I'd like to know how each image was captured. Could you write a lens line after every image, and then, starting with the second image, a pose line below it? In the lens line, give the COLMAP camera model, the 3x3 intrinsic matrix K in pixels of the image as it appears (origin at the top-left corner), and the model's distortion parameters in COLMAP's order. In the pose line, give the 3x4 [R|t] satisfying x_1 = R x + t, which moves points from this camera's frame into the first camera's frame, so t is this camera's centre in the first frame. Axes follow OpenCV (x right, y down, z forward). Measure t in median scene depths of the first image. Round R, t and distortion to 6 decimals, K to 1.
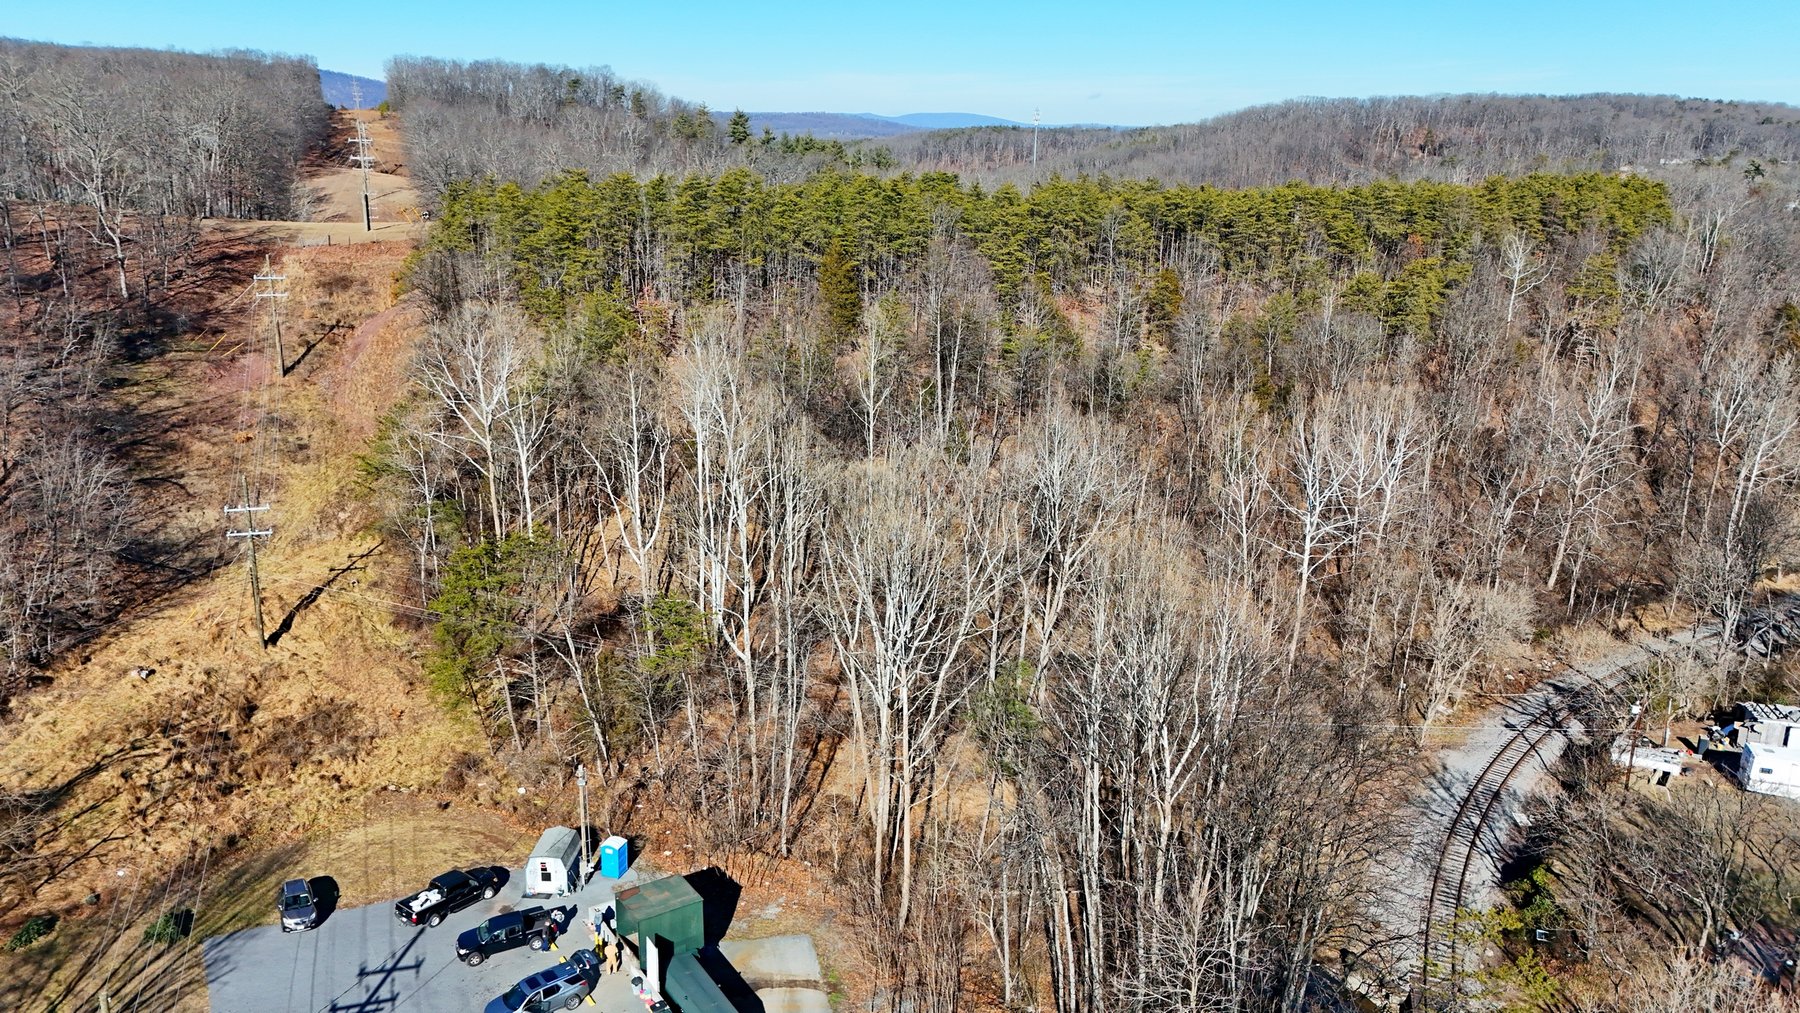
lens RADIAL K [[1320.5, 0, 900.0], [0, 1320.5, 506.5], [0, 0, 1]] dist [0.098951, -0.078415]
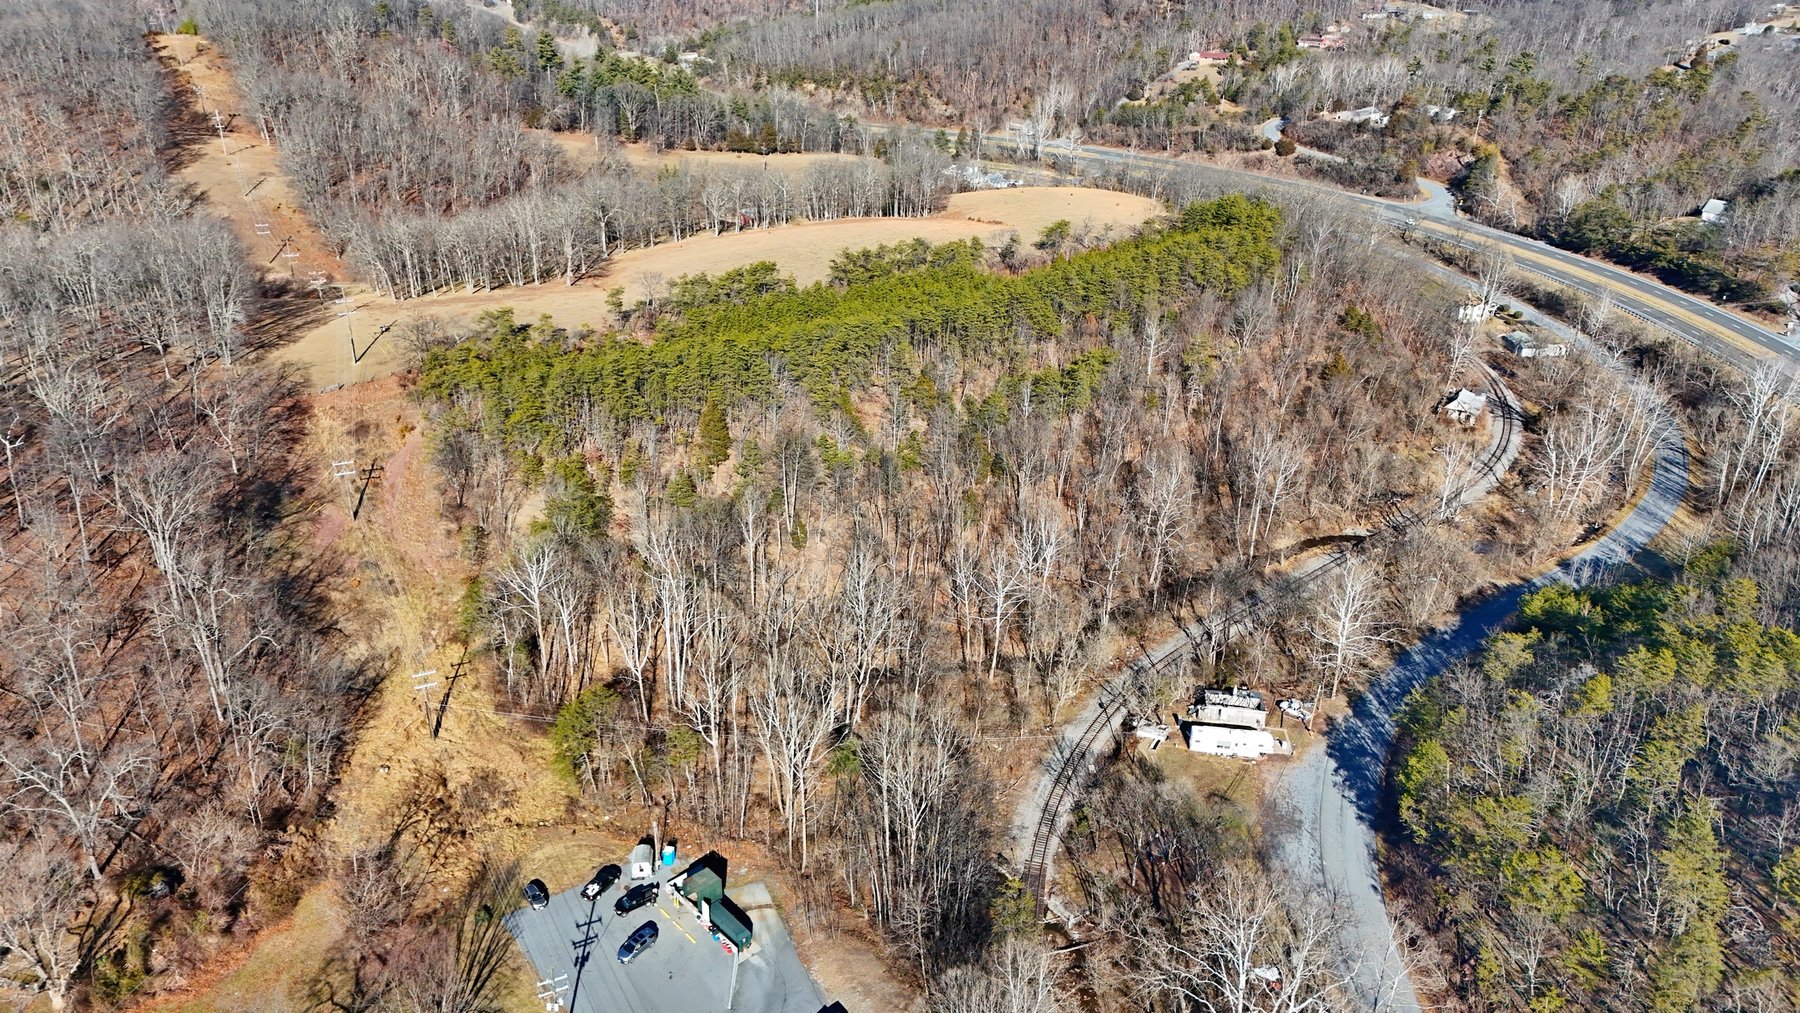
lens RADIAL K [[1320.5, 0, 900.0], [0, 1320.5, 506.5], [0, 0, 1]] dist [0.098951, -0.078415]
pose [[0.987530, -0.069970, 0.141025, -0.092531], [0.043584, 0.982300, 0.182174, -0.573146], [-0.151276, -0.173756, 0.973100, -0.908551]]
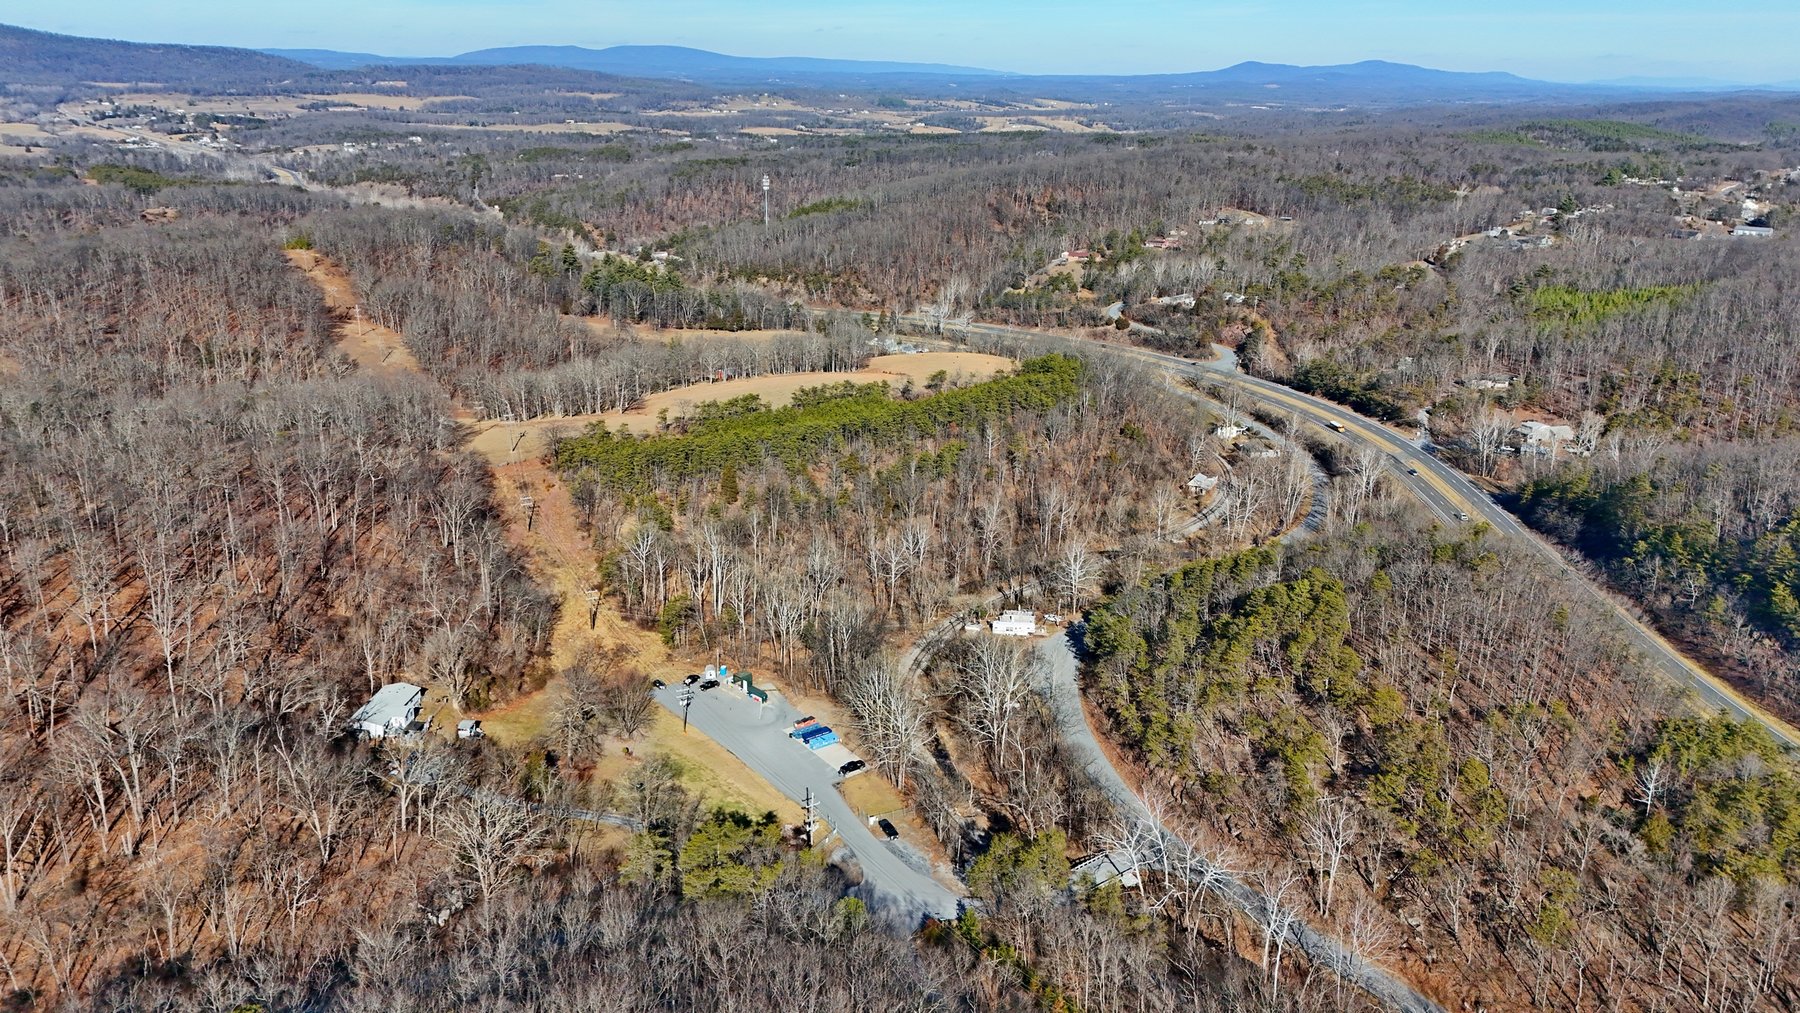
lens RADIAL K [[1321.7, 0, 900.0], [0, 1321.7, 506.5], [0, 0, 1]] dist [0.220520, -0.403325]
pose [[0.978793, -0.067154, 0.193530, -0.386948], [0.057232, 0.996765, 0.056422, -0.406746], [-0.196693, -0.044149, 0.979471, -2.833909]]
